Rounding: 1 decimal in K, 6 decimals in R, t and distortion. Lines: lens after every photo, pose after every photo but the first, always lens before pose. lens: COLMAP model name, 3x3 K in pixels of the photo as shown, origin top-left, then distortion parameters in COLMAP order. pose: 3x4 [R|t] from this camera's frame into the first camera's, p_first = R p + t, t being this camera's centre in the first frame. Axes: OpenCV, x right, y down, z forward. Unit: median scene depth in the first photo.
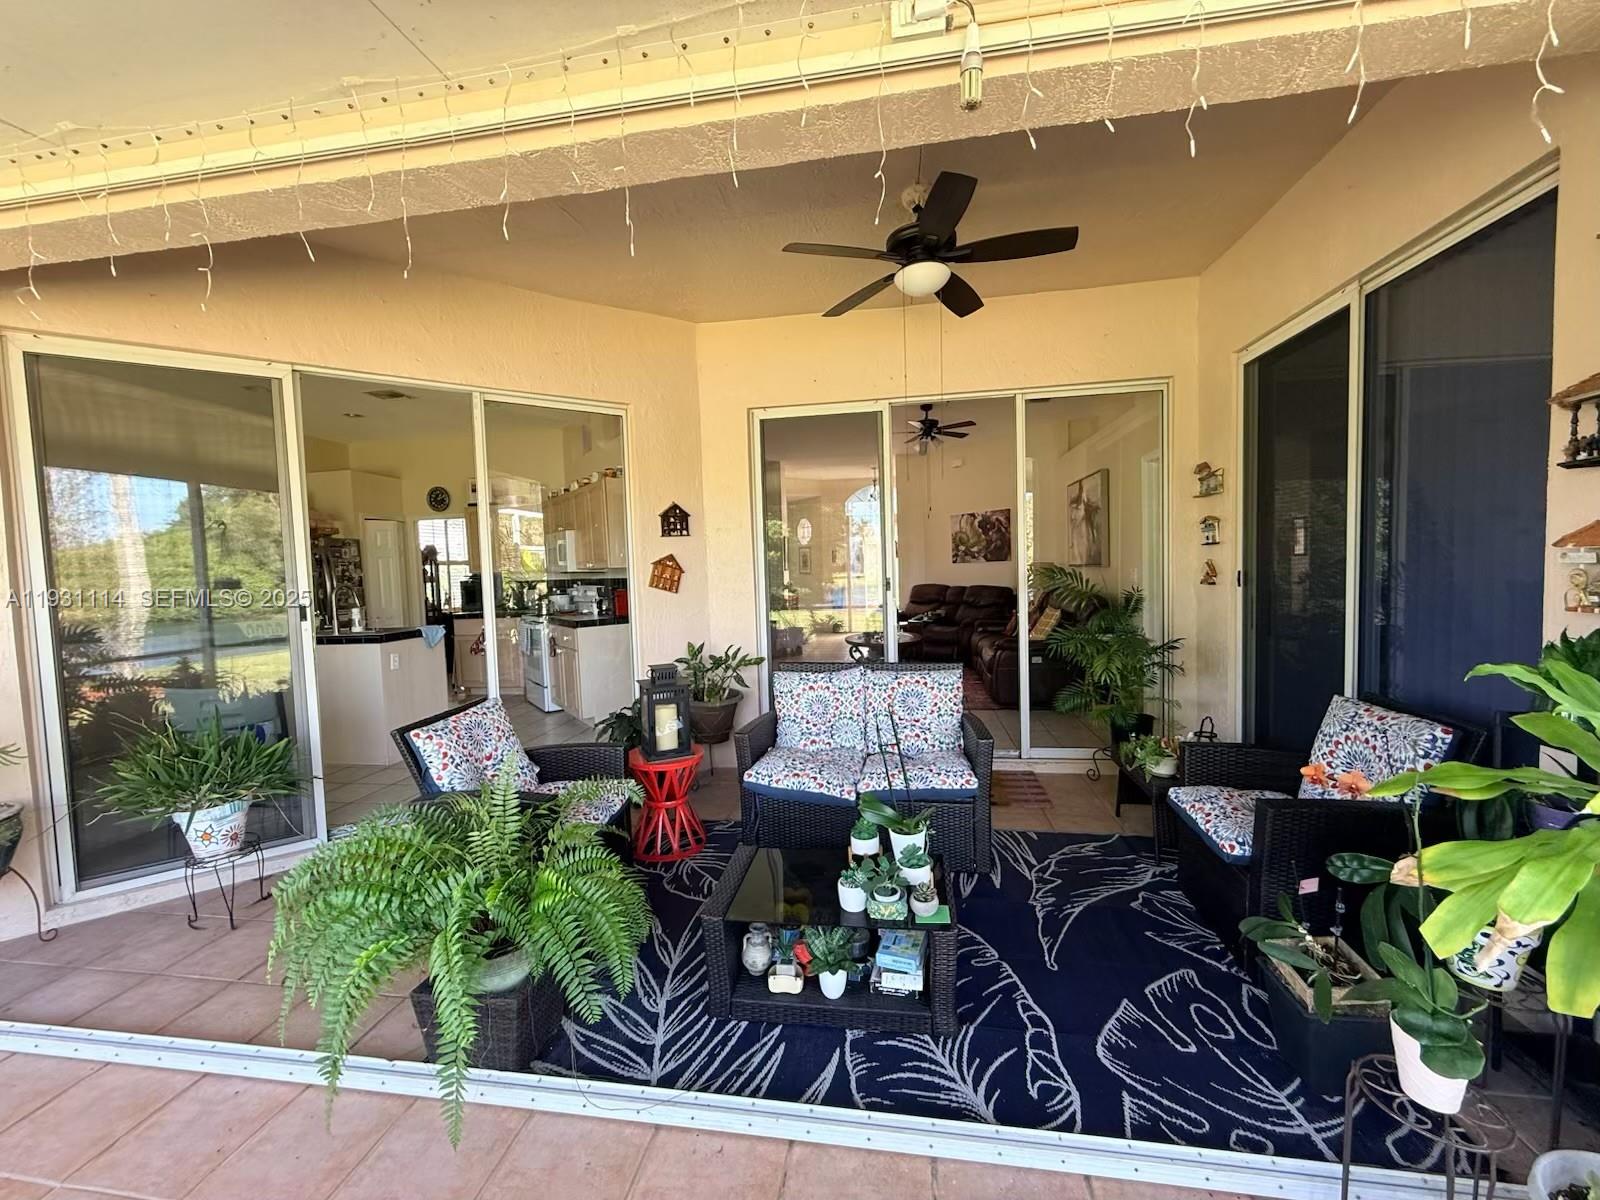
lens RADIAL K [[636.7, 0, 796.9], [0, 636.7, 601.0], [0, 0, 1]] dist [-0.000345, -0.000064]
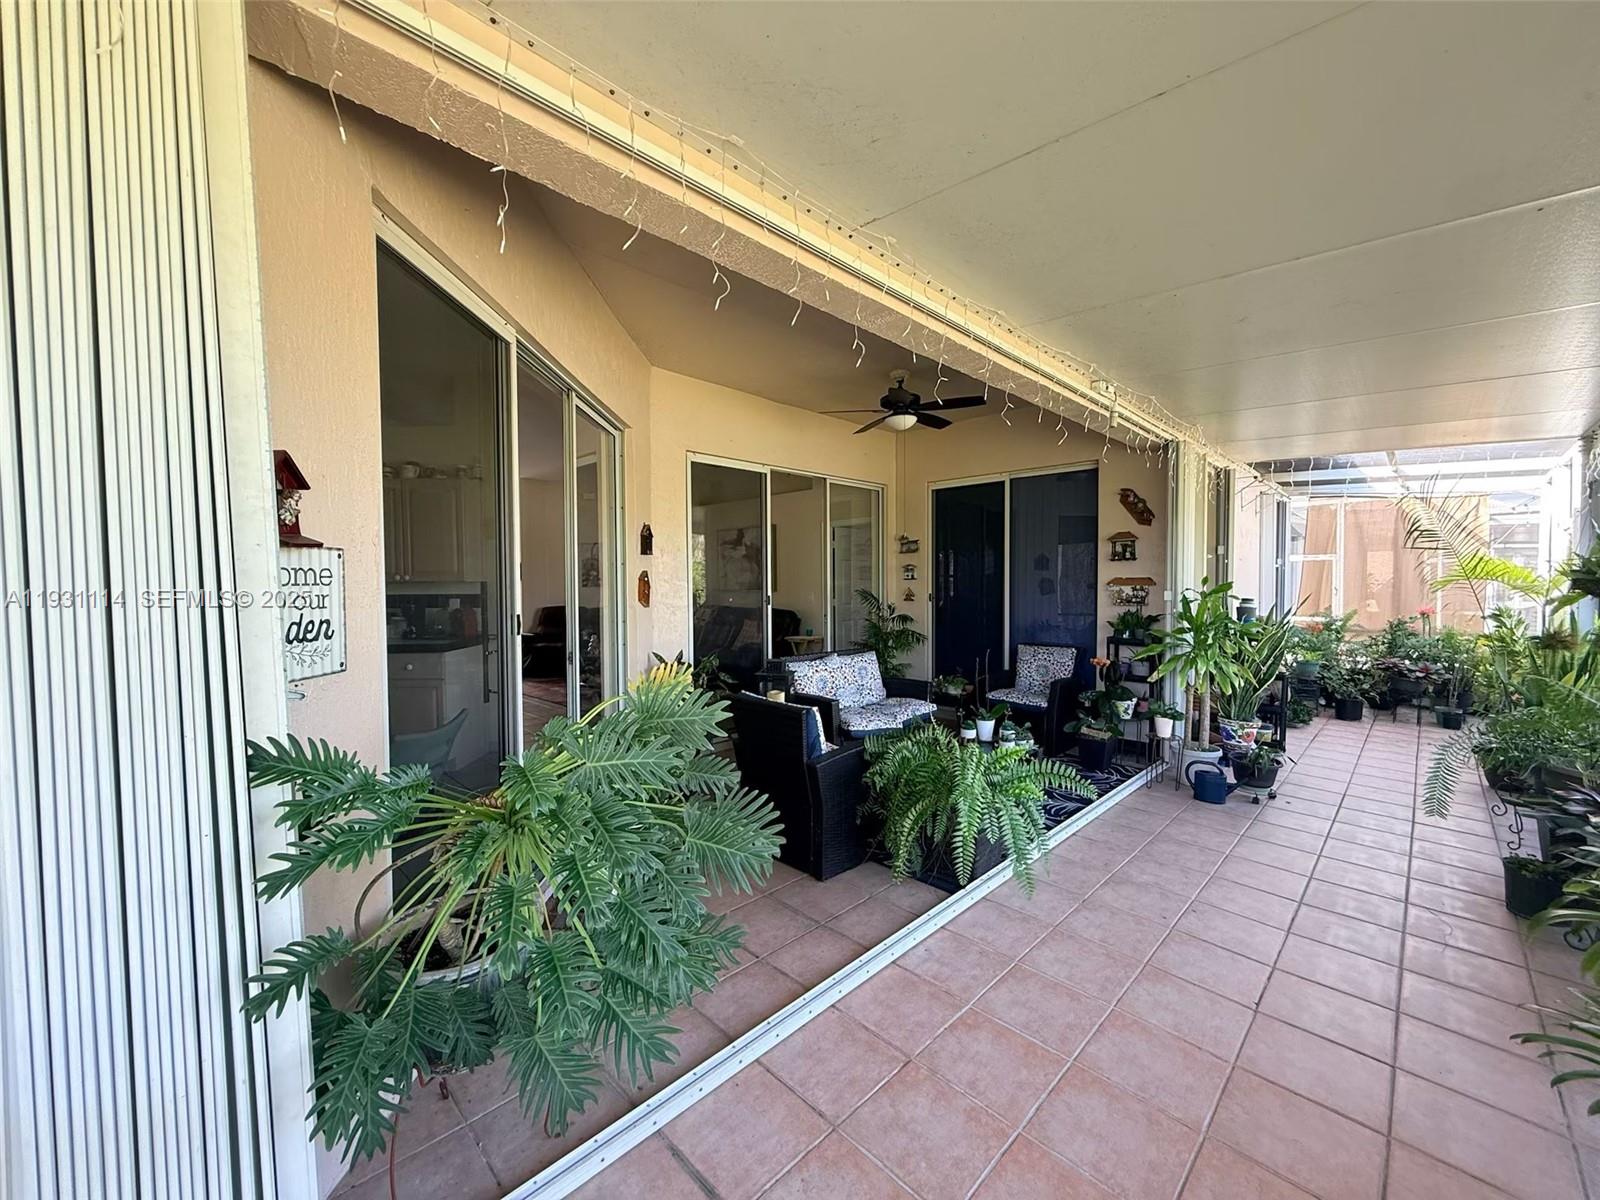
lens RADIAL K [[644.6, 0, 800.0], [0, 644.6, 600.0], [0, 0, 1]] dist [0.021851, -0.000030]
pose [[0.573022, 0.009614, 0.819484, -1.244825], [0.030849, 0.998969, -0.033291, 0.026825], [-0.818959, 0.044357, 0.572135, 0.213363]]
